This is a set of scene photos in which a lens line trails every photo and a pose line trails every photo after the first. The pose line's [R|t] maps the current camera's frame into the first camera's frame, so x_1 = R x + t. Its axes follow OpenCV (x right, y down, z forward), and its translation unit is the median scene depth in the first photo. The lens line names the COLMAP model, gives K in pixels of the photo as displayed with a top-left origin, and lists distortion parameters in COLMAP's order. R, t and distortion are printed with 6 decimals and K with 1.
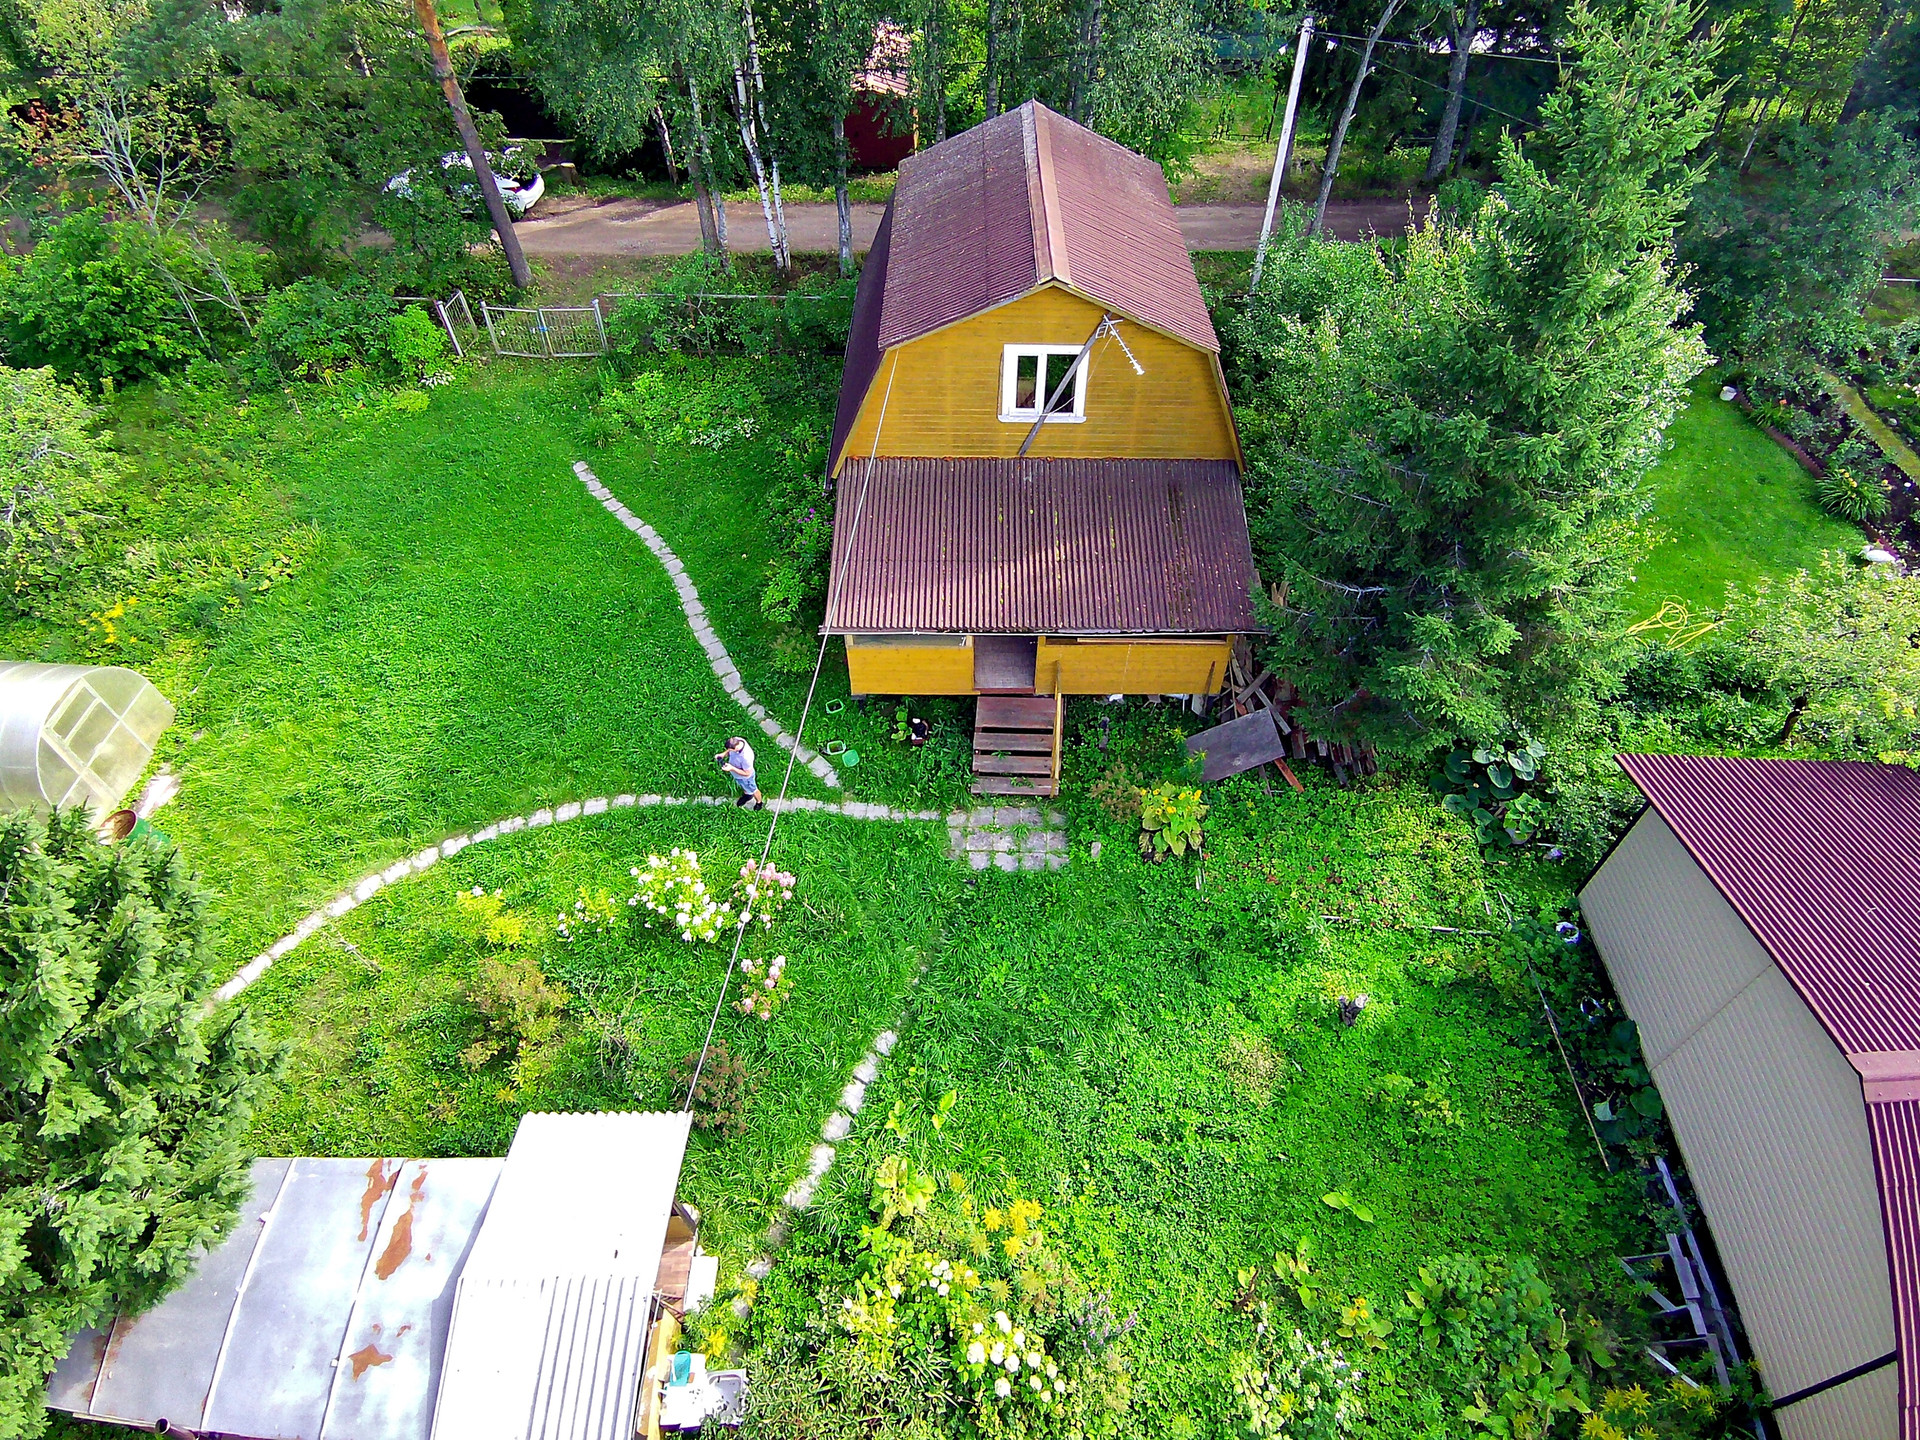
lens RADIAL K [[962.3, 0, 992.6], [0, 962.3, 675.6], [0, 0, 1]] dist [0.011804, -0.011017]
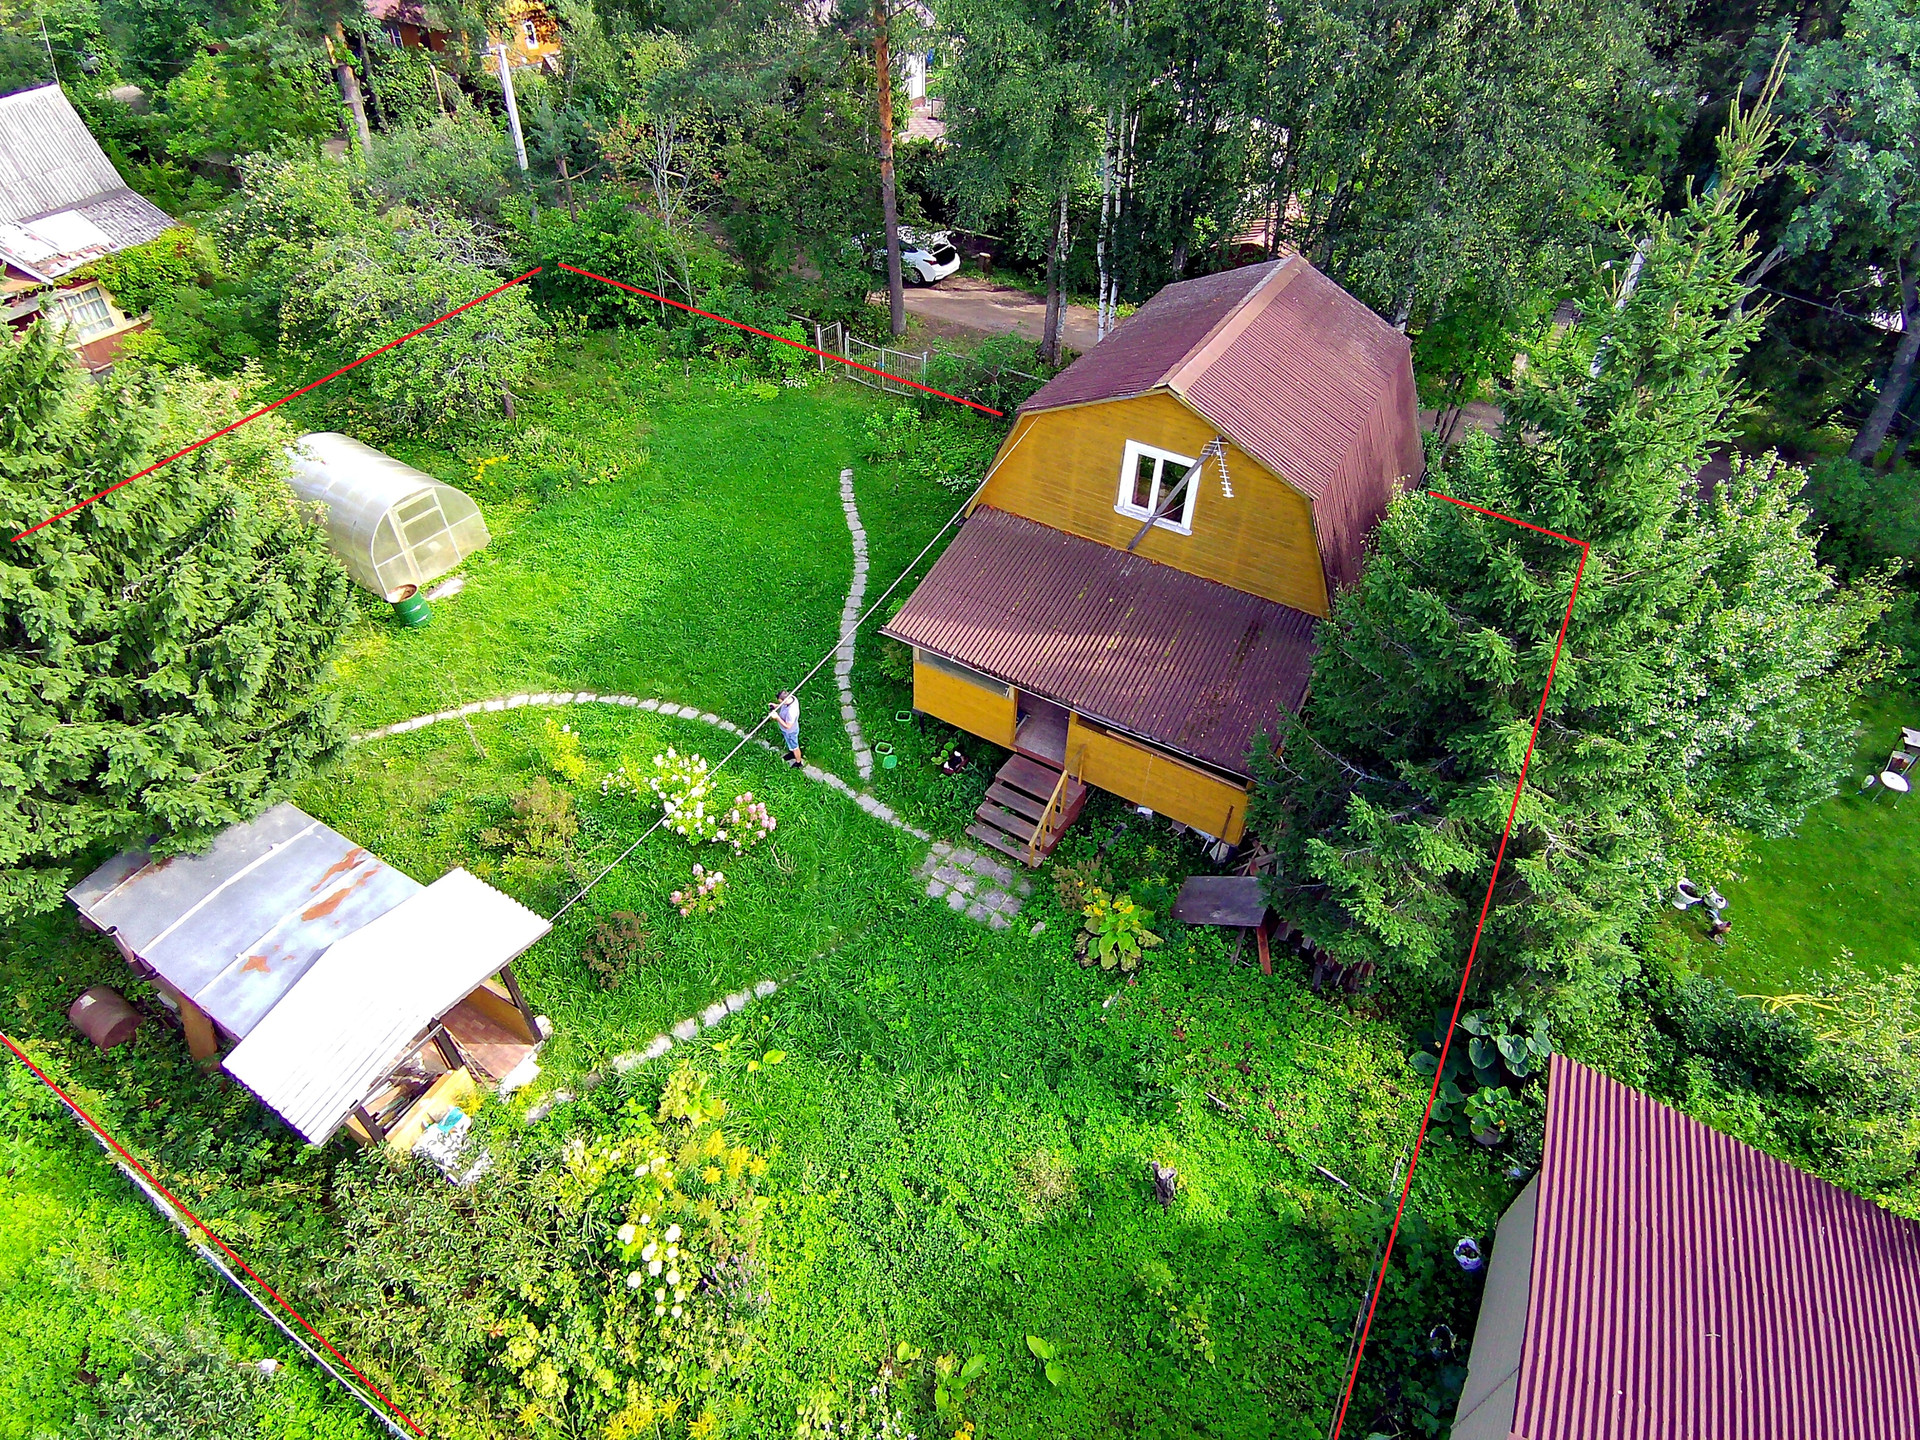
lens RADIAL K [[962.3, 0, 983.8], [0, 962.3, 694.9], [0, 0, 1]] dist [0.011804, -0.011017]
pose [[0.863784, 0.355063, -0.357502, 0.326182], [-0.394480, 0.917971, -0.041420, 0.020896], [0.313469, 0.176805, 0.932993, 0.004423]]
